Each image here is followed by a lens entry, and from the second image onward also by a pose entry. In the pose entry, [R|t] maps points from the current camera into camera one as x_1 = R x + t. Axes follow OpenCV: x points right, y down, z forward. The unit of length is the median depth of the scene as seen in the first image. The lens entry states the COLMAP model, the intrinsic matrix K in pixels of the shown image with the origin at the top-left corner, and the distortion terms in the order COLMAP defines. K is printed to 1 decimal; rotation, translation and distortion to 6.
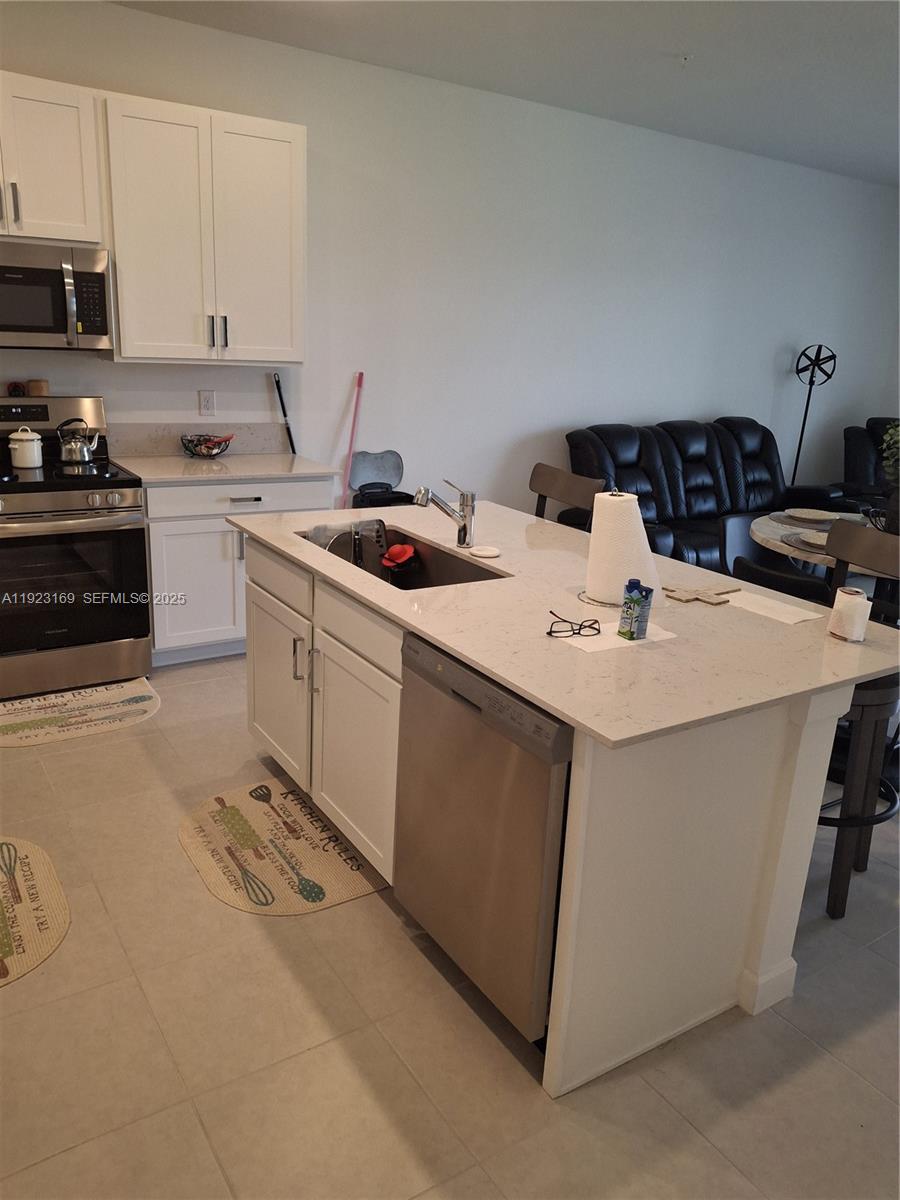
lens RADIAL K [[885.7, 0, 449.2], [0, 885.7, 598.1], [0, 0, 1]] dist [0.003257, 0.002145]
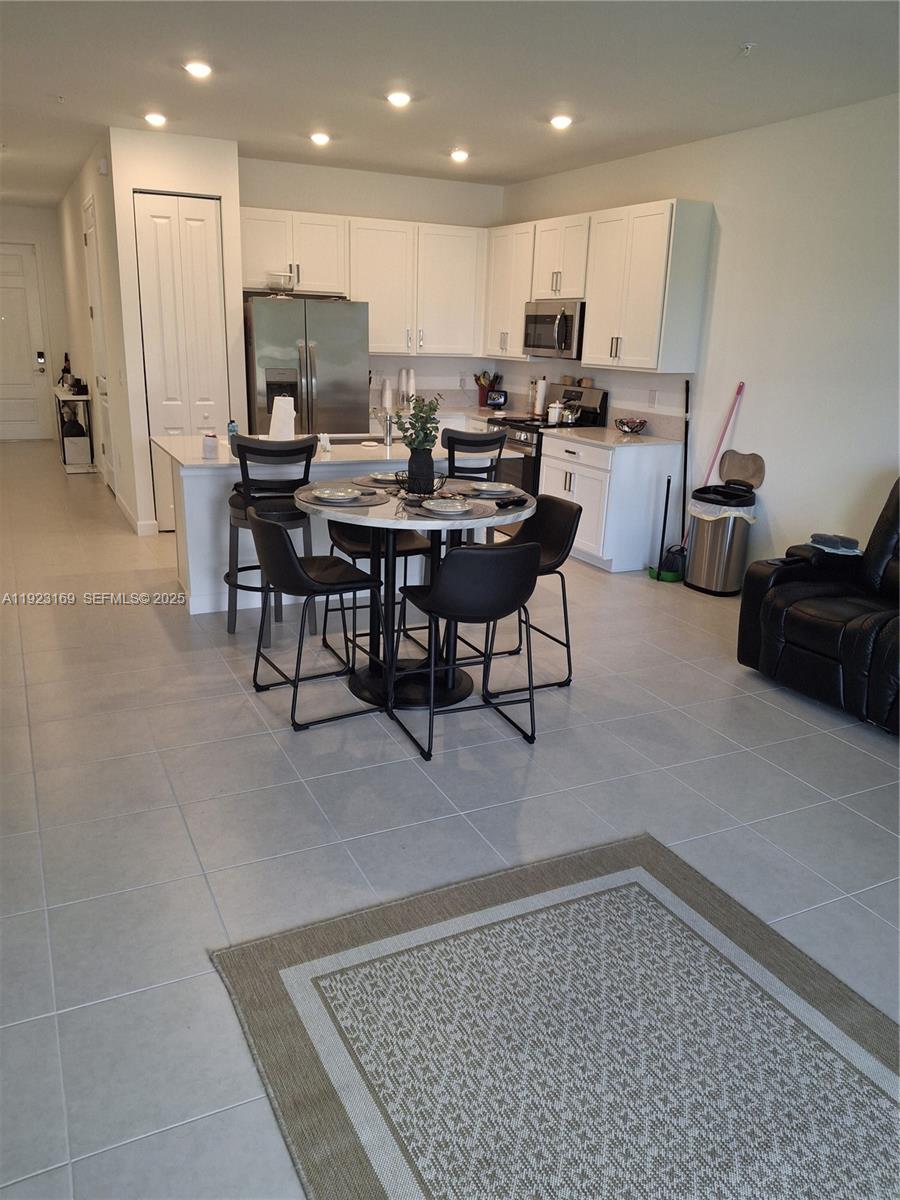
lens RADIAL K [[885.7, 0, 450.2], [0, 885.7, 601.3], [0, 0, 1]] dist [0.003257, 0.002145]
pose [[-0.096685, 0.248625, -0.963762, 1.199548], [-0.316403, 0.910392, 0.266598, -0.193269], [0.943685, 0.330714, -0.009356, 0.787982]]
